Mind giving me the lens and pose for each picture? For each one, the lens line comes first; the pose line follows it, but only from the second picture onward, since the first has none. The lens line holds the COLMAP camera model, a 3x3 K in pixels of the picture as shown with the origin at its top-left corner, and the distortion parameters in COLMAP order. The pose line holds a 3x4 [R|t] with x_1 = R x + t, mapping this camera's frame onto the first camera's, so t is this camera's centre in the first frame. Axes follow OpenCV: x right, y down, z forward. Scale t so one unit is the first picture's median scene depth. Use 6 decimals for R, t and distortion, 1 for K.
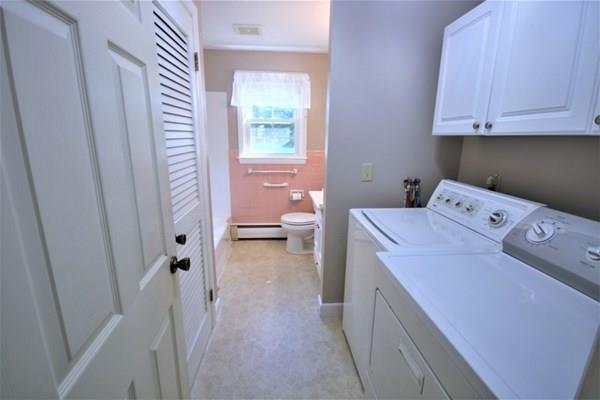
lens RADIAL K [[278.0, 0, 300.0], [0, 278.0, 200.0], [0, 0, 1]] dist [0.002248, -0.008899]
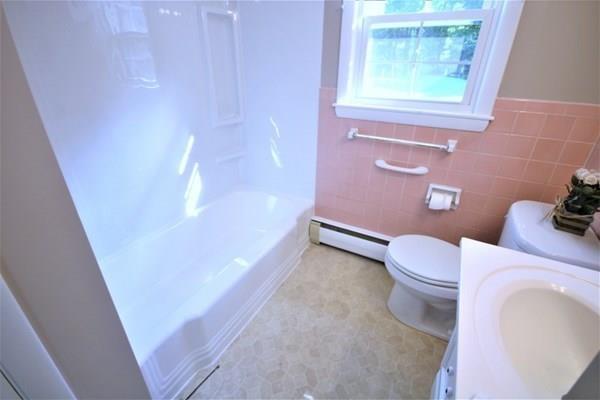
lens RADIAL K [[278.0, 0, 300.0], [0, 278.0, 200.0], [0, 0, 1]] dist [0.002248, -0.008899]
pose [[0.837823, 0.239886, -0.490415, 0.018359], [-0.124101, 0.958460, 0.256815, -0.104691], [0.531649, -0.154304, 0.832790, 0.501565]]
